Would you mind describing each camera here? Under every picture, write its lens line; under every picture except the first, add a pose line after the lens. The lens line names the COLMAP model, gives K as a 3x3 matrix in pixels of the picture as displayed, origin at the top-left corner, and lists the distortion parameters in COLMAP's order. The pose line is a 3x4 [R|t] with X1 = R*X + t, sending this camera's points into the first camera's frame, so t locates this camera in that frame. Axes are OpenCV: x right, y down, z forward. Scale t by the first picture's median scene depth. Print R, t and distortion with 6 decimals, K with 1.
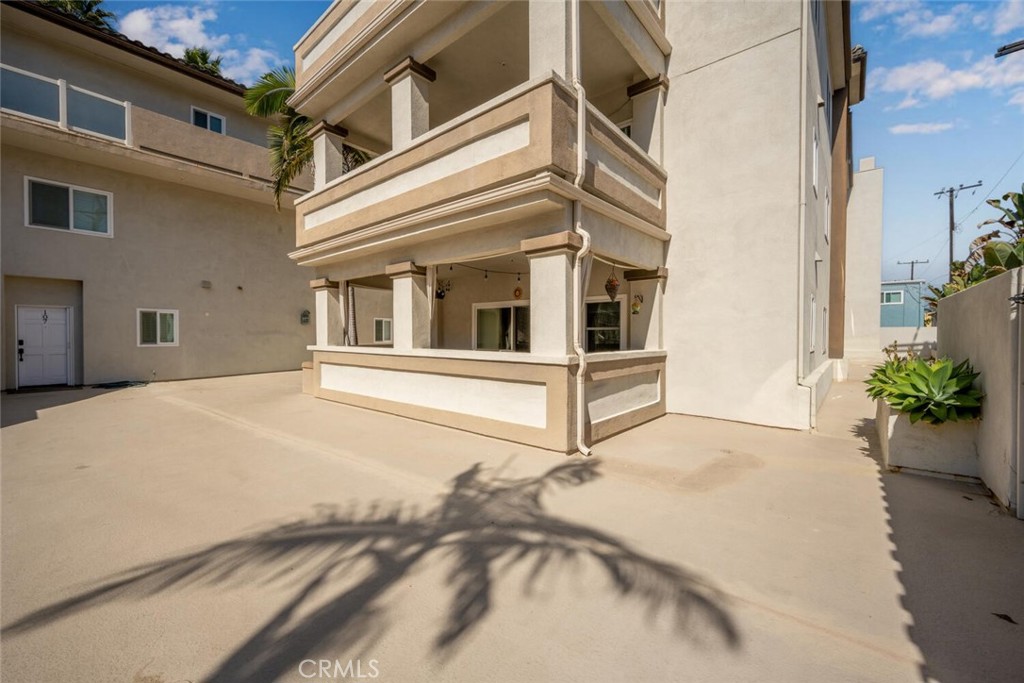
lens RADIAL K [[405.7, 0, 514.0], [0, 405.7, 338.8], [0, 0, 1]] dist [0.002148, -0.000491]
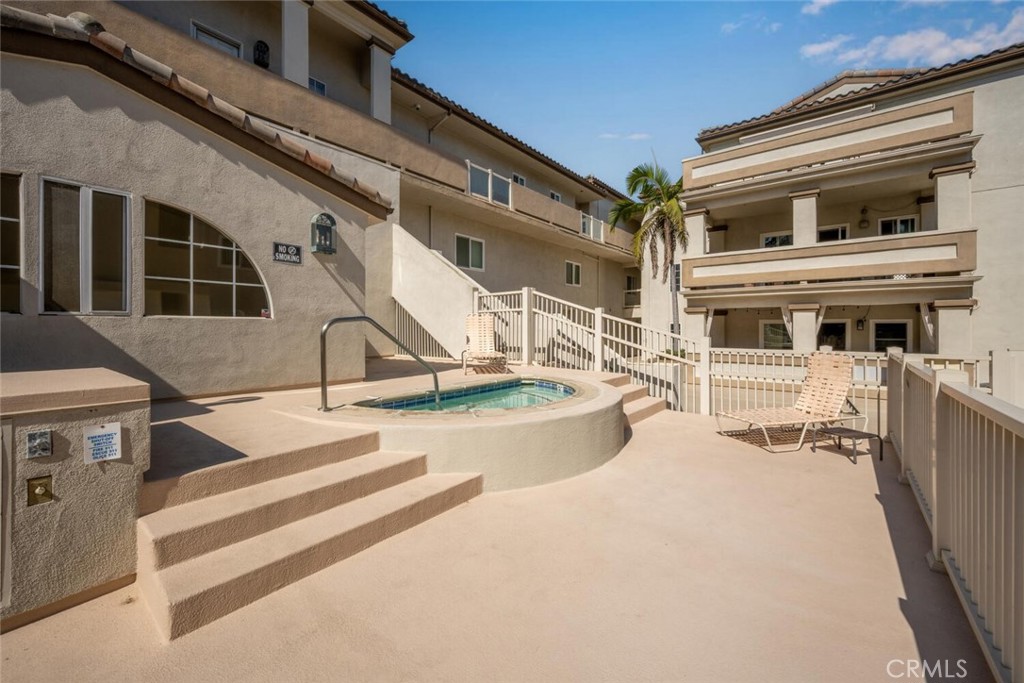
lens RADIAL K [[402.1, 0, 519.0], [0, 402.1, 327.7], [0, 0, 1]] dist [0.007323, 0.000049]
pose [[0.999627, -0.003551, 0.027088, -0.954481], [0.003551, 0.999994, 0.000051, -0.055186], [-0.027088, 0.000045, 0.999633, -0.425820]]
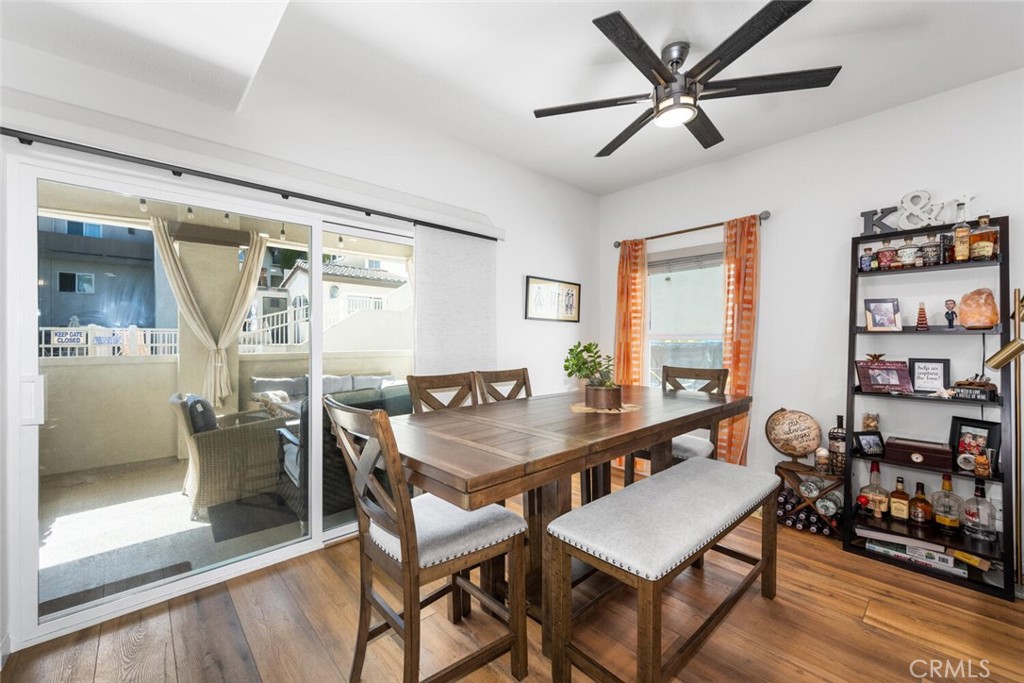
lens RADIAL K [[405.7, 0, 512.4], [0, 405.7, 338.9], [0, 0, 1]] dist [0.002148, -0.000491]
pose [[-0.124649, 0.000149, -0.992201, 0.214132], [-0.005634, 0.999984, 0.000858, -0.006070], [0.992185, 0.005697, -0.124646, 1.010086]]
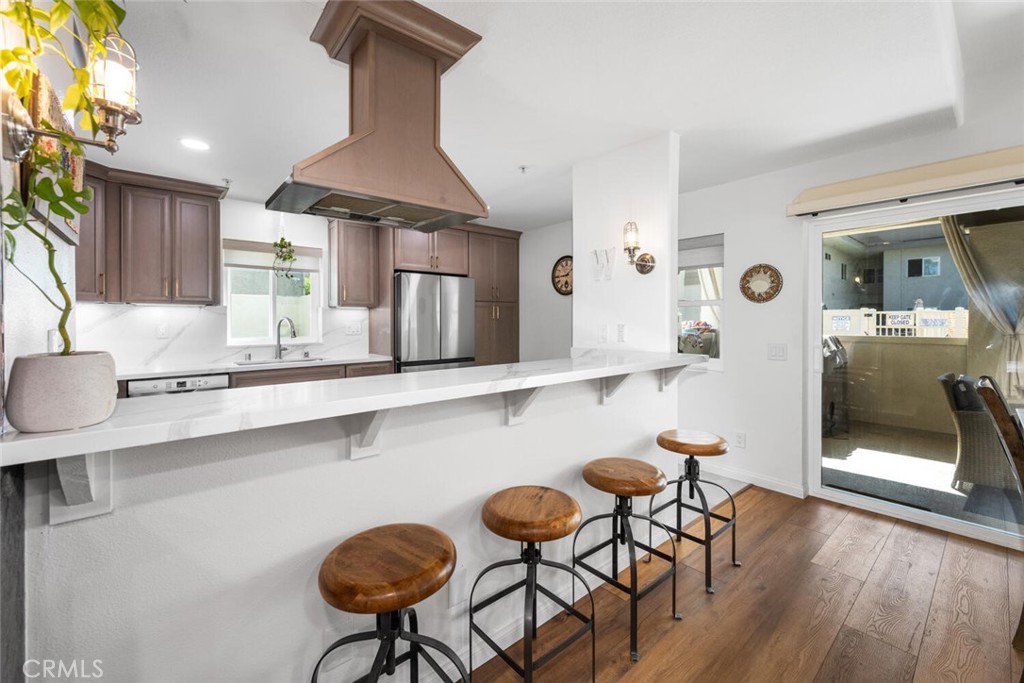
lens RADIAL K [[405.7, 0, 513.0], [0, 405.7, 325.8], [0, 0, 1]] dist [0.002148, -0.000491]
pose [[-0.984711, -0.002798, 0.174174, 0.238127], [0.000867, 0.999780, 0.020965, -0.009679], [-0.174194, 0.020796, -0.984492, 1.113185]]
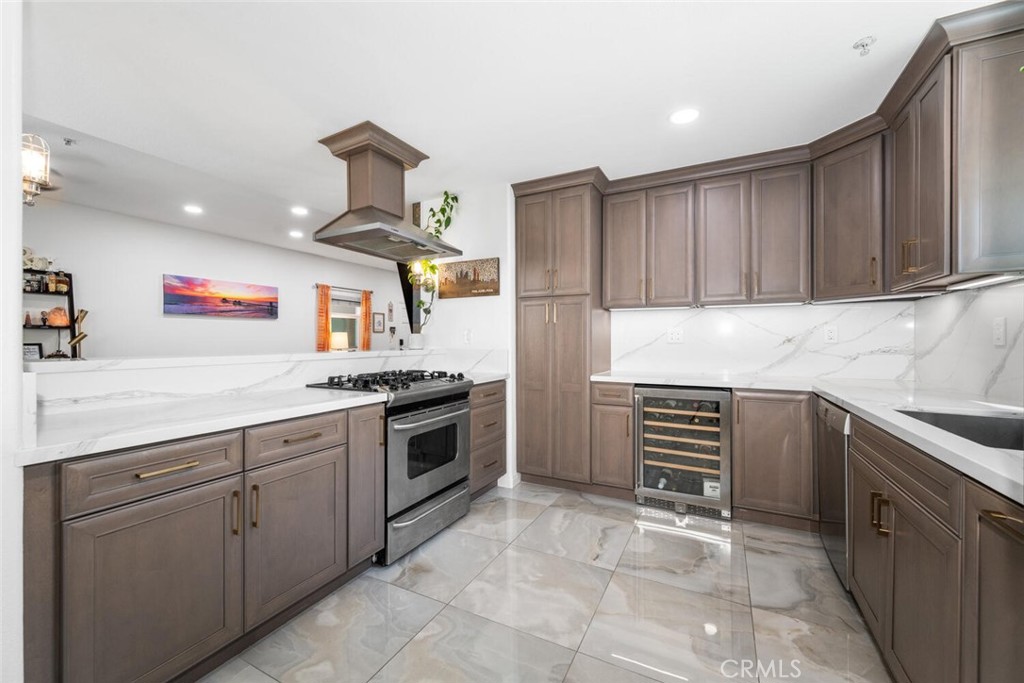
lens RADIAL K [[405.7, 0, 513.9], [0, 405.7, 340.5], [0, 0, 1]] dist [0.002148, -0.000491]
pose [[0.975278, -0.002310, 0.220971, 0.334525], [0.003154, 0.999989, -0.003465, 0.003808], [-0.220961, 0.004076, 0.975274, 0.723229]]
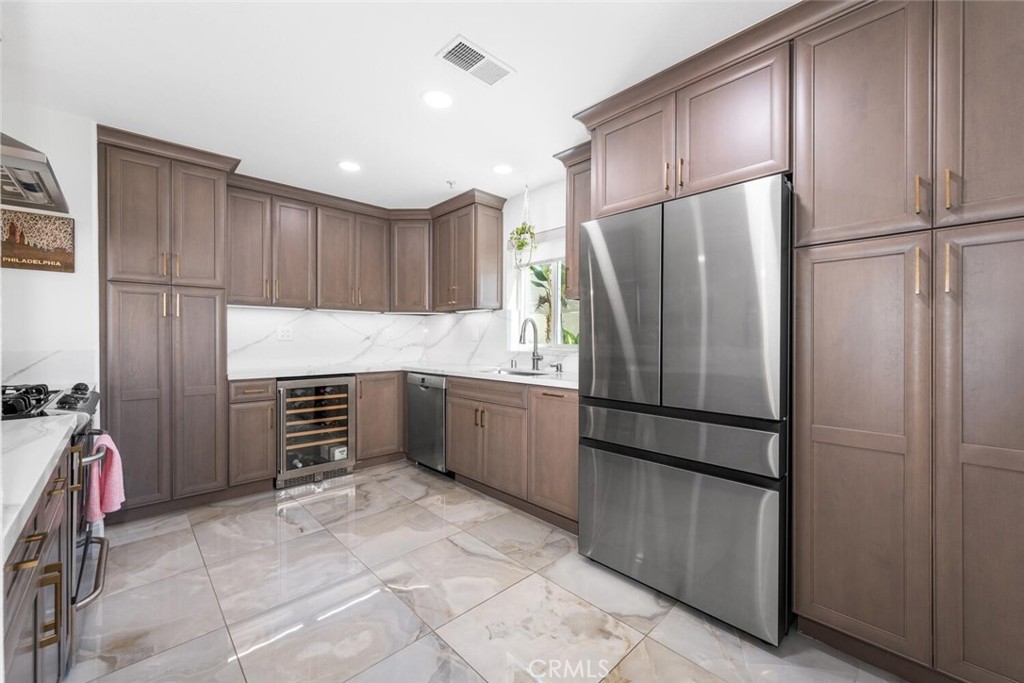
lens RADIAL K [[405.7, 0, 511.2], [0, 405.7, 341.3], [0, 0, 1]] dist [0.002148, -0.000491]
pose [[0.113008, -0.007920, 0.993563, 0.206144], [0.003235, 0.999966, 0.007603, 0.003927], [-0.993589, 0.002355, 0.113030, 0.768857]]
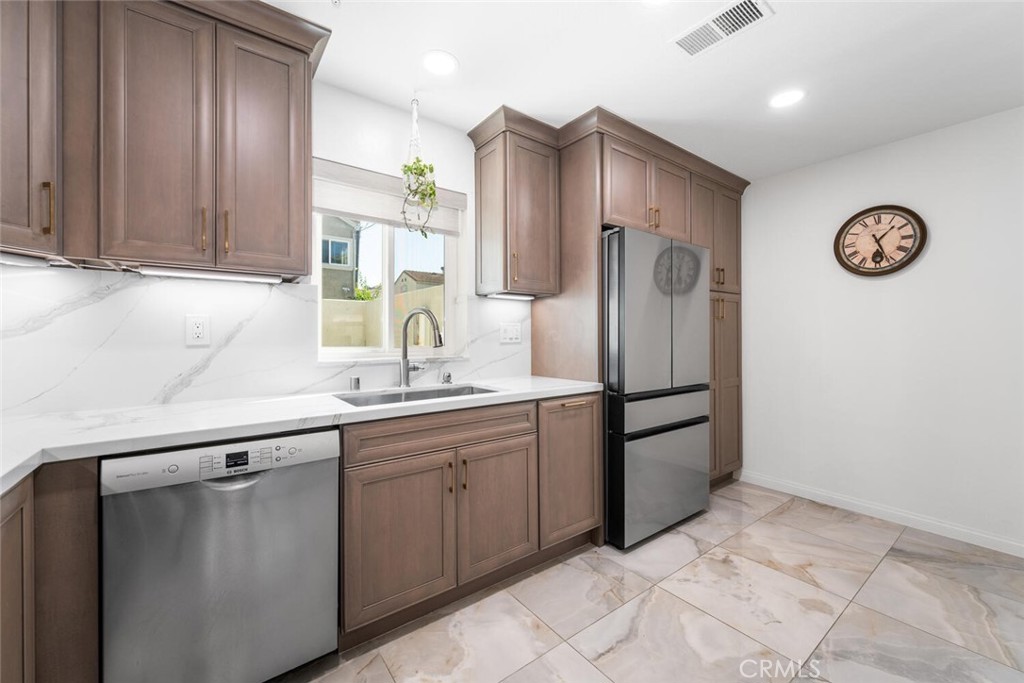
lens RADIAL K [[405.7, 0, 513.2], [0, 405.7, 336.5], [0, 0, 1]] dist [0.002148, -0.000491]
pose [[-0.974432, -0.003720, 0.224651, 0.415526], [-0.001483, 0.999948, 0.010124, 0.001202], [-0.224677, 0.009532, -0.974387, 0.967478]]
